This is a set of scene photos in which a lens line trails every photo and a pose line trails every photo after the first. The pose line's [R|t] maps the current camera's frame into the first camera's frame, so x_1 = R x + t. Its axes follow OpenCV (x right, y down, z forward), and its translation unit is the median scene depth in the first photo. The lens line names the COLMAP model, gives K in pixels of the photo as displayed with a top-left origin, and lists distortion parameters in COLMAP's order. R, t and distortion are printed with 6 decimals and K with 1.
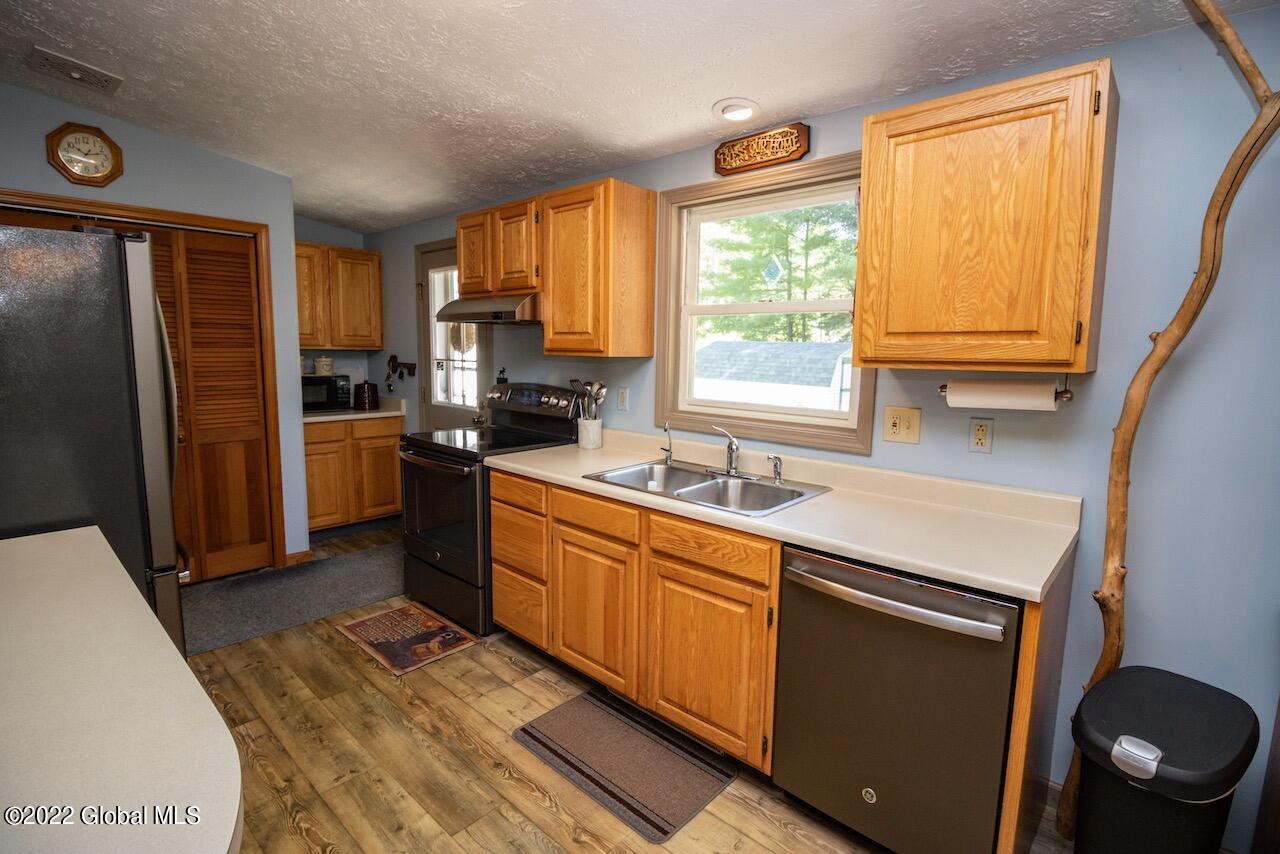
lens RADIAL K [[596.8, 0, 640.0], [0, 596.8, 427.0], [0, 0, 1]] dist [-0.017278, -0.000351]
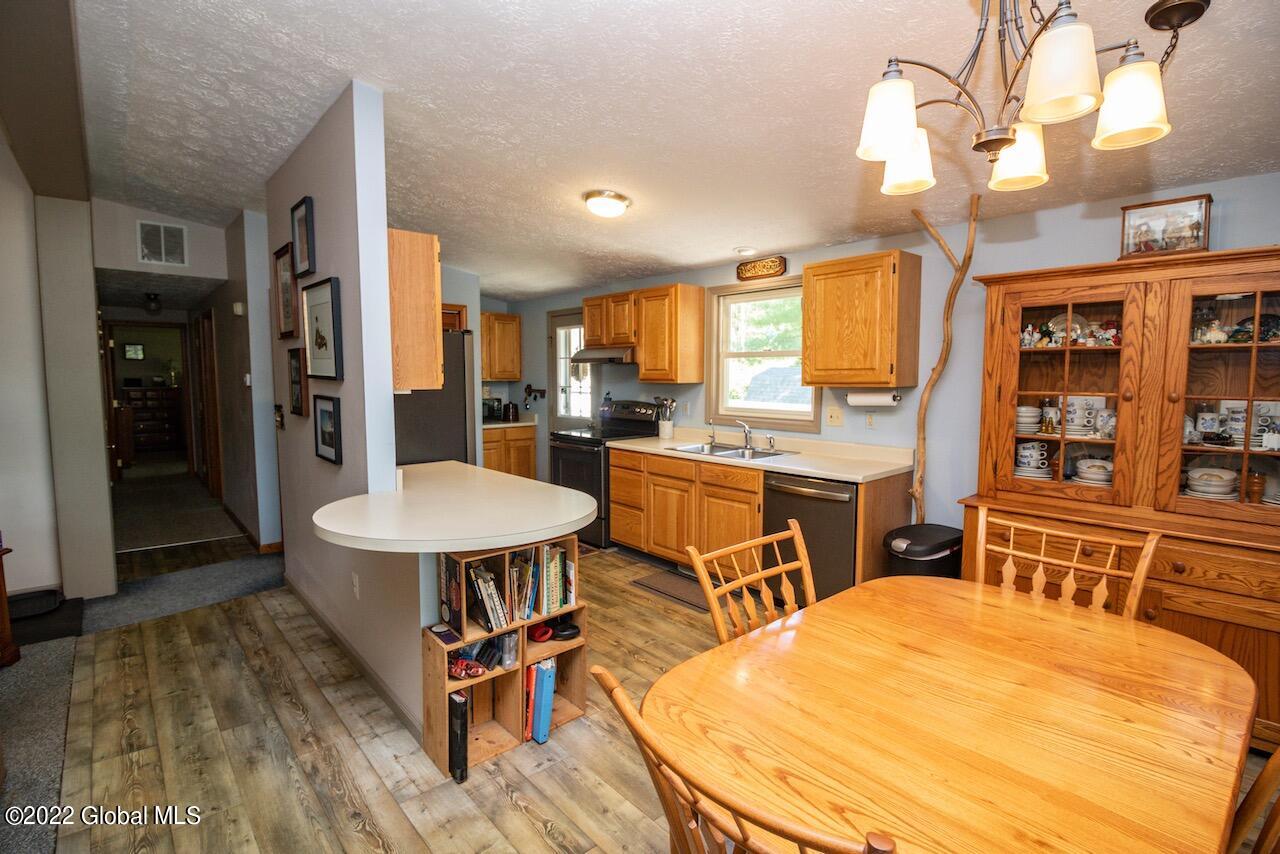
lens RADIAL K [[596.8, 0, 640.0], [0, 596.8, 427.0], [0, 0, 1]] dist [-0.017278, -0.000351]
pose [[0.994609, -0.007847, -0.103398, 0.016833], [0.003248, 0.999001, -0.044571, 0.086607], [0.103645, 0.043995, 0.993641, -0.727695]]
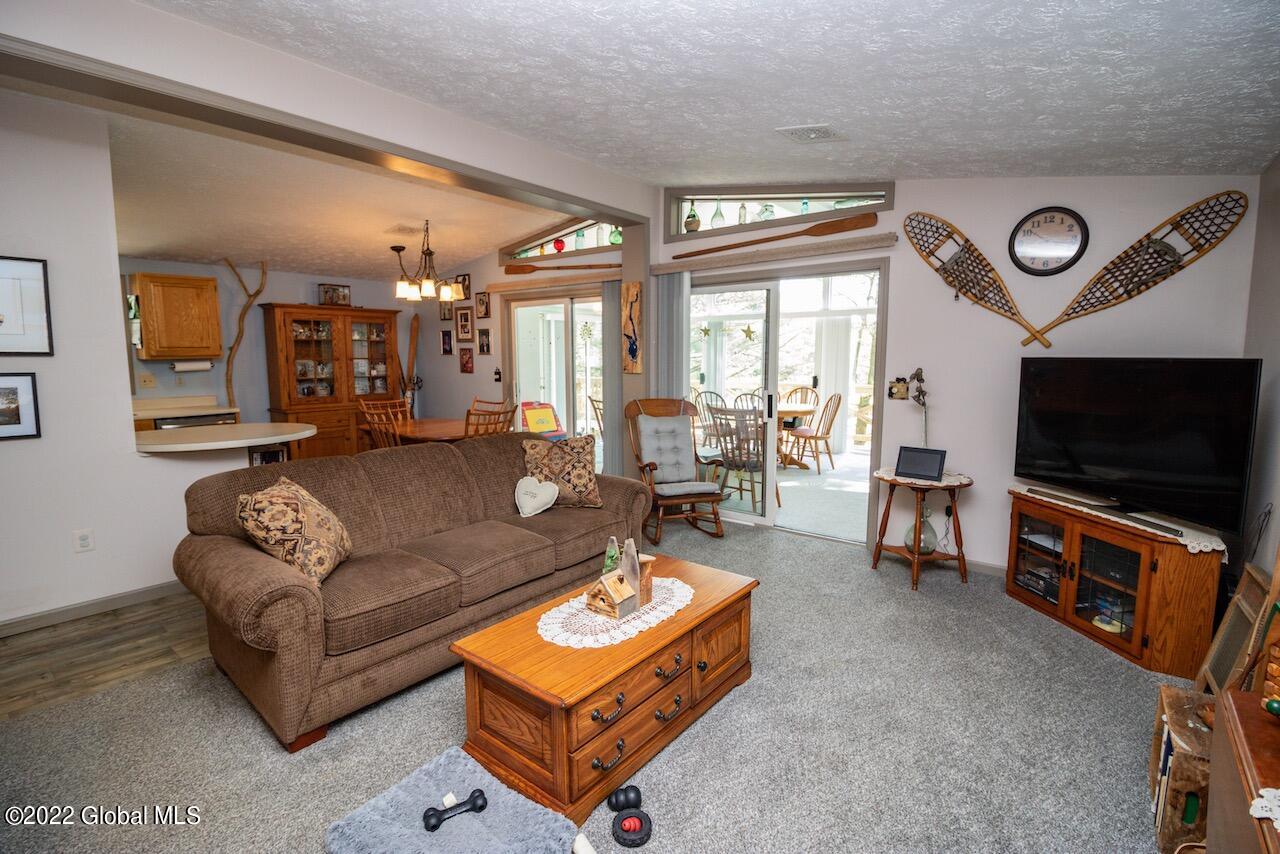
lens RADIAL K [[596.8, 0, 640.0], [0, 596.8, 427.0], [0, 0, 1]] dist [-0.017278, -0.000351]
pose [[-0.080737, -0.138003, 0.987136, -1.844025], [0.122116, 0.981538, 0.147208, 0.063770], [-0.989227, 0.132431, -0.062394, -0.763394]]
